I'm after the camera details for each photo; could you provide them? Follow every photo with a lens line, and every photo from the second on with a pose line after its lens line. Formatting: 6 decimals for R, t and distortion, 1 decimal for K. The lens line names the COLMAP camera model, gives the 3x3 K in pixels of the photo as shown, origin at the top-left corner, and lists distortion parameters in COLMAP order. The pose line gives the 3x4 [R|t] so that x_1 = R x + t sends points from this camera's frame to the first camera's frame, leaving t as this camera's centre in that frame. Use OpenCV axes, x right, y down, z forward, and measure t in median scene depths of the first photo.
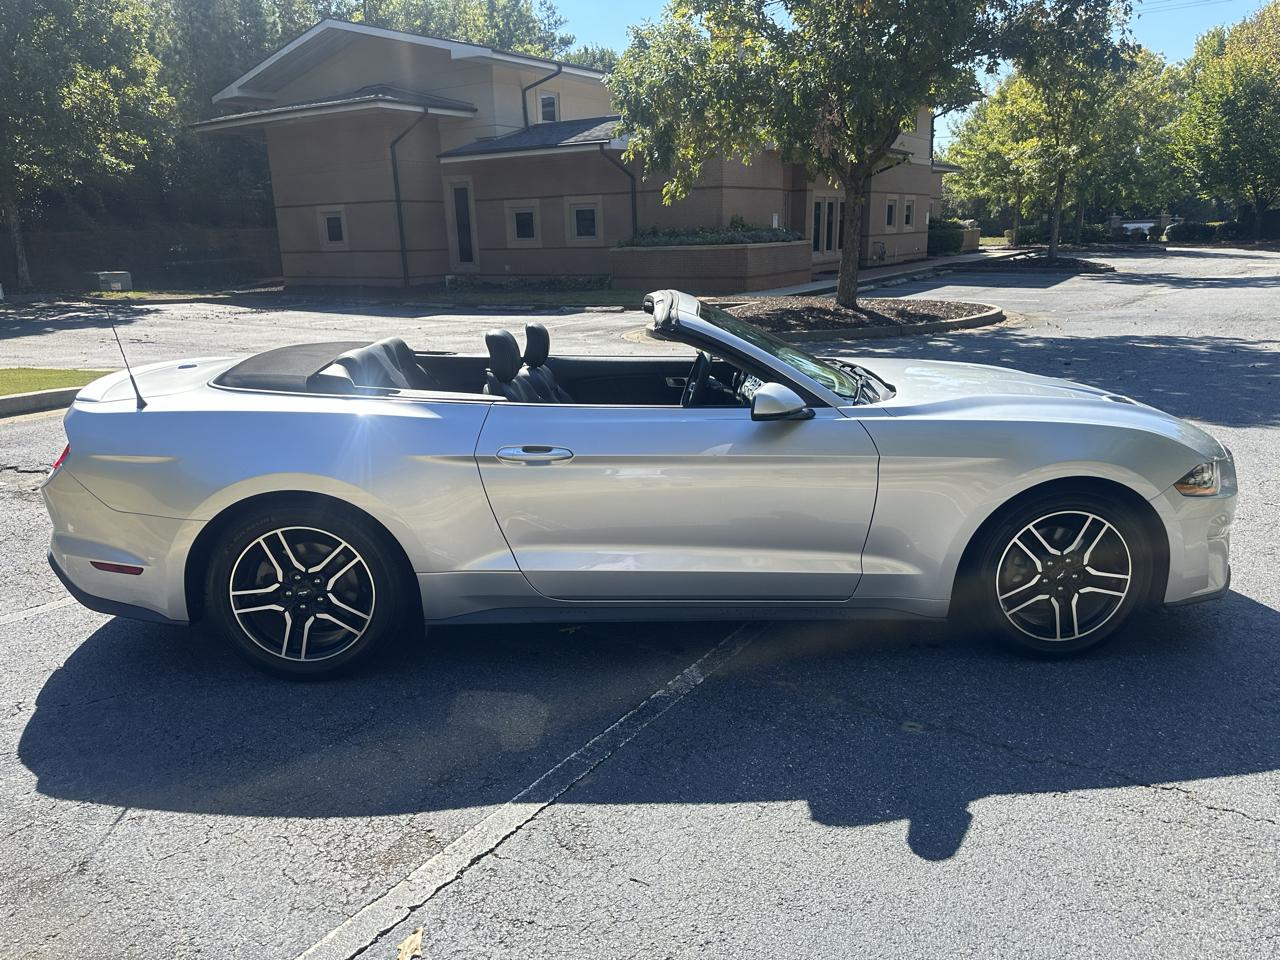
lens RADIAL K [[909.0, 0, 640.0], [0, 909.0, 480.0], [0, 0, 1]] dist [-0.000328, -0.033276]
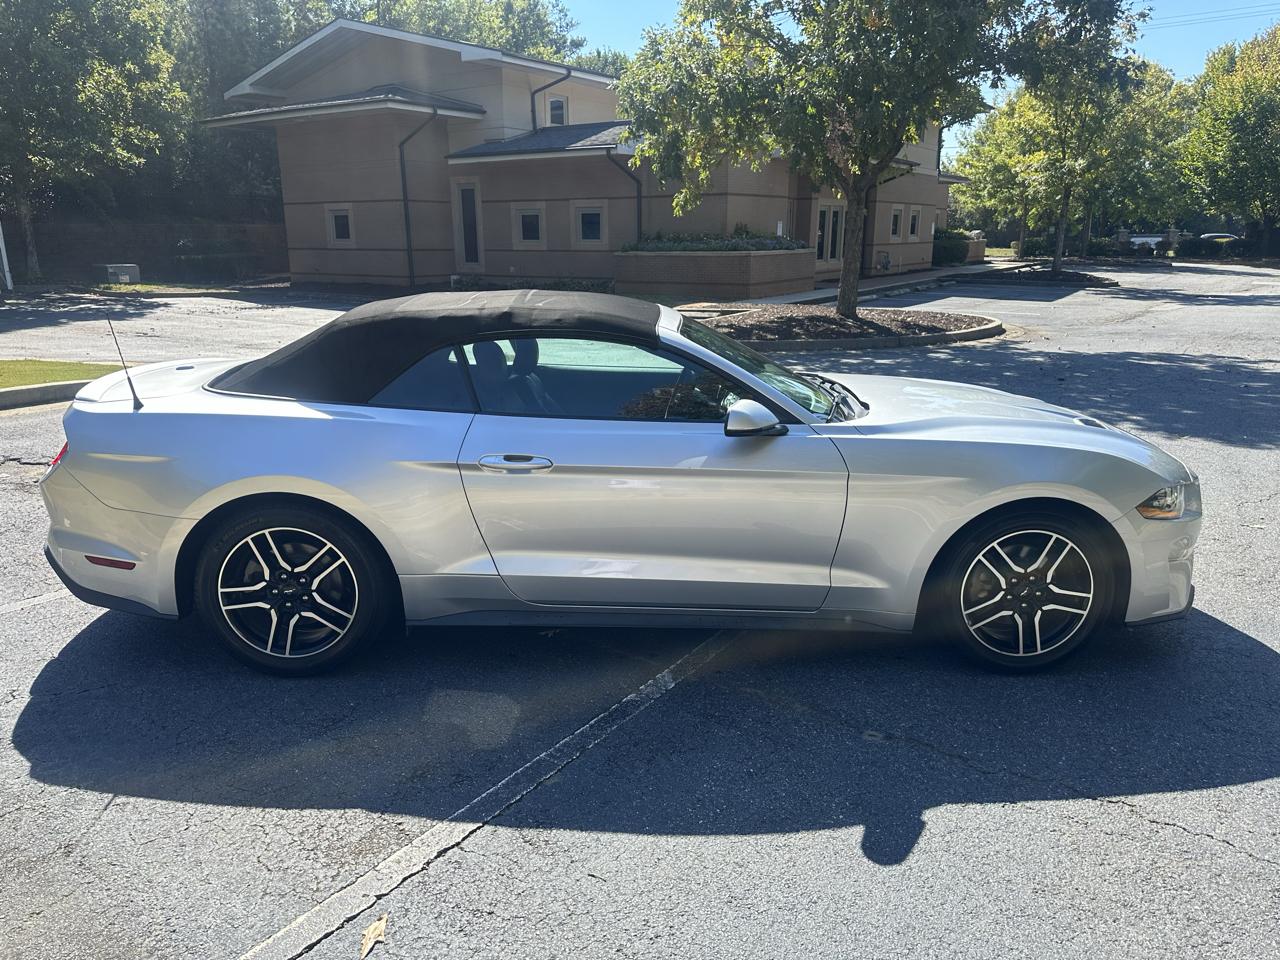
lens RADIAL K [[908.0, 0, 637.2], [0, 908.0, 478.0], [0, 0, 1]] dist [0.004649, -0.045265]
pose [[0.999700, 0.023876, -0.005433, 0.022004], [-0.023901, 0.999704, -0.004493, -0.007495], [0.005324, 0.004622, 0.999975, -0.025440]]
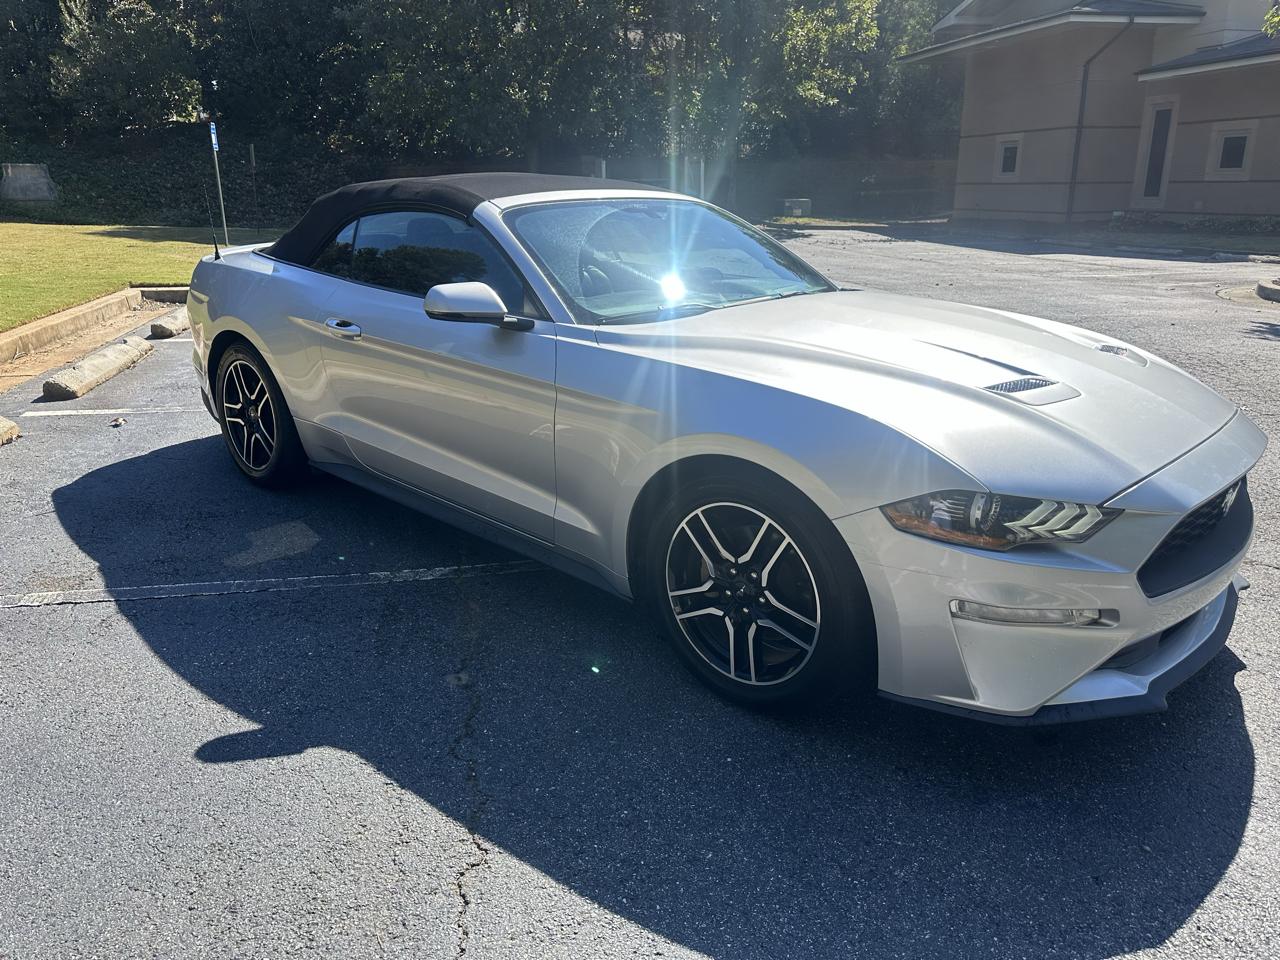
lens RADIAL K [[900.1, 0, 640.0], [0, 900.1, 480.0], [0, 0, 1]] dist [0.004263, -0.016224]
pose [[0.705394, 0.226988, -0.671488, 0.697811], [-0.181508, 0.973596, 0.138439, -0.053106], [0.685182, 0.024226, 0.727969, 0.338244]]
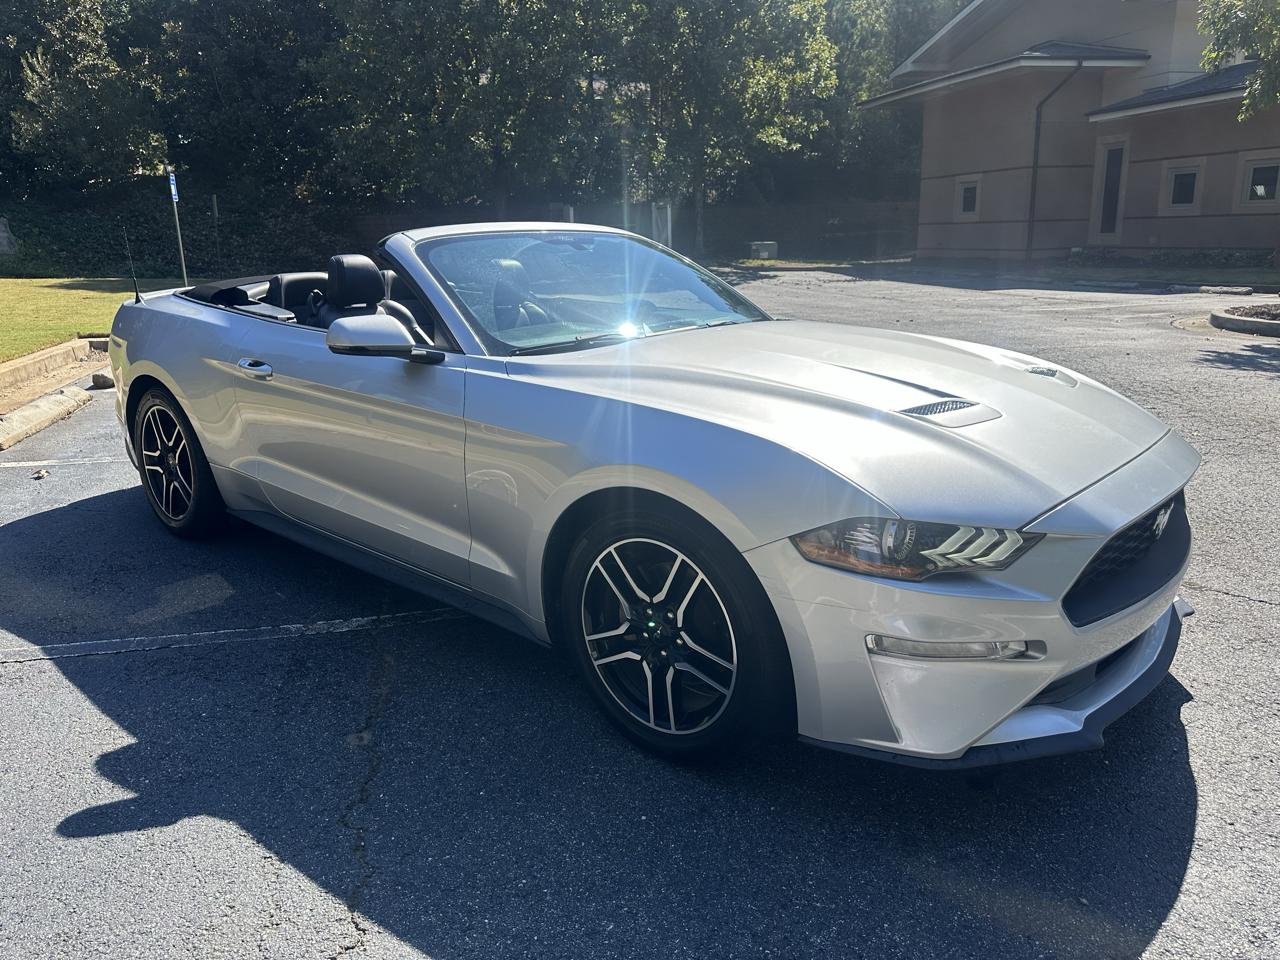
lens RADIAL K [[906.2, 0, 646.9], [0, 906.2, 474.9], [0, 0, 1]] dist [0.009436, -0.022311]
pose [[0.731047, 0.173145, -0.659993, 0.710736], [-0.160903, 0.983735, 0.079852, -0.051560], [0.663084, 0.047819, 0.747016, 0.388079]]
